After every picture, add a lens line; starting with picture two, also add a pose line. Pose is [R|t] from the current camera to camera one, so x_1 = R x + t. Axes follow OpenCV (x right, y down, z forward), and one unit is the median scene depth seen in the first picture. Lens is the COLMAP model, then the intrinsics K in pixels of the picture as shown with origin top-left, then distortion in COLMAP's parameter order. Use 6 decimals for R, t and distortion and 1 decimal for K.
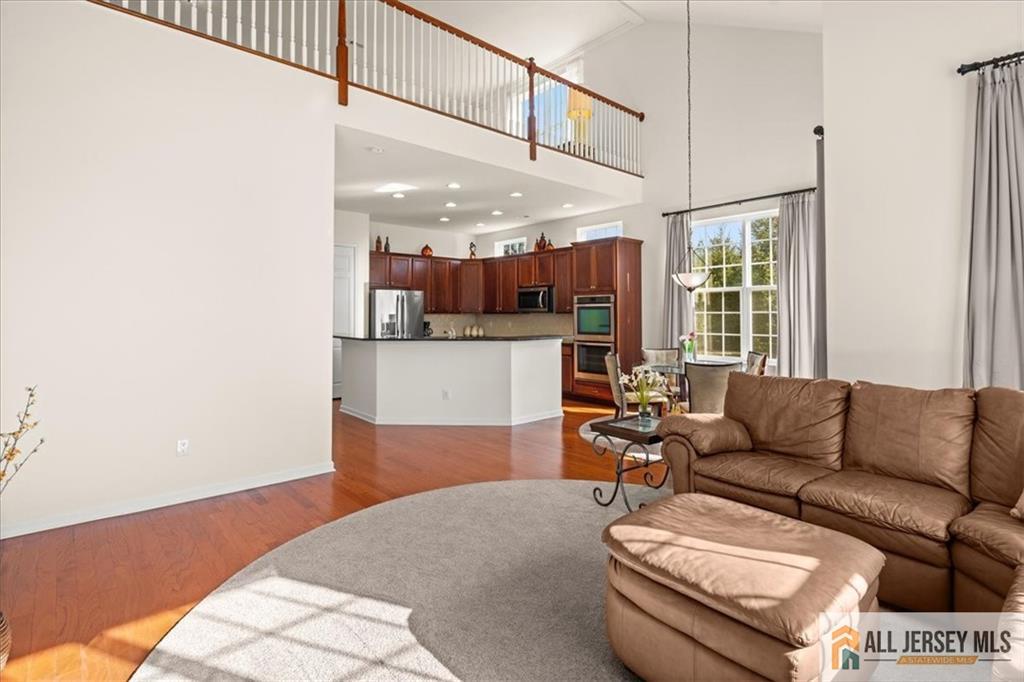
lens RADIAL K [[496.0, 0, 513.2], [0, 496.0, 303.7], [0, 0, 1]] dist [-0.000160, -0.000654]
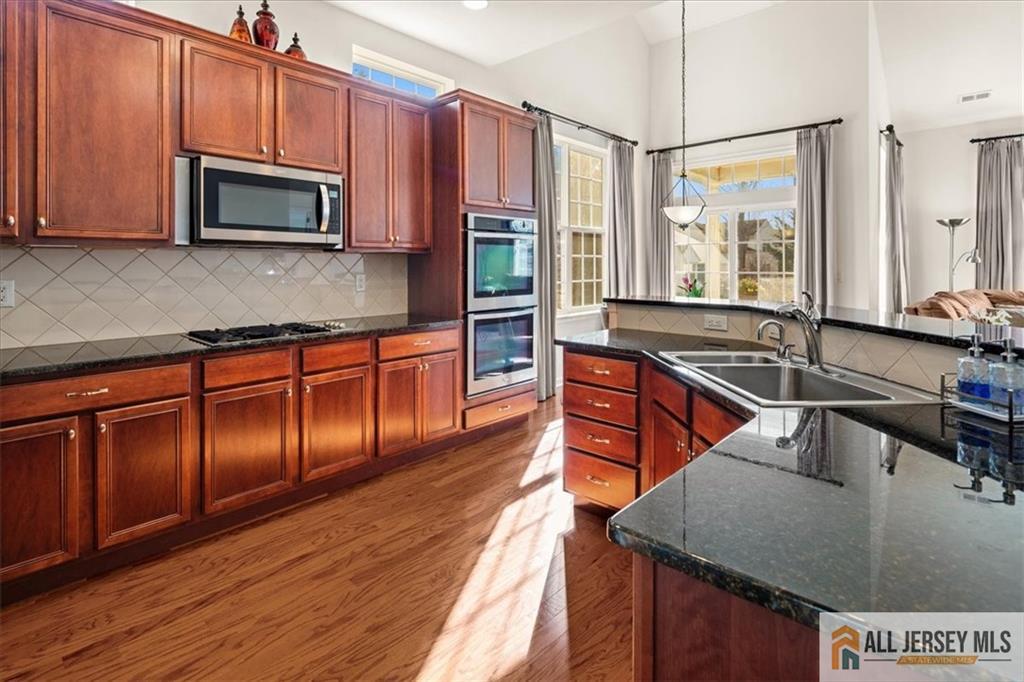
lens RADIAL K [[507.3, 0, 507.3], [0, 507.3, 267.9], [0, 0, 1]] dist [0.000913, -0.000326]
pose [[-0.099338, -0.005123, 0.995041, -0.434127], [-0.018828, 0.999817, 0.003268, 0.041647], [-0.994876, -0.018410, -0.099416, 1.319165]]
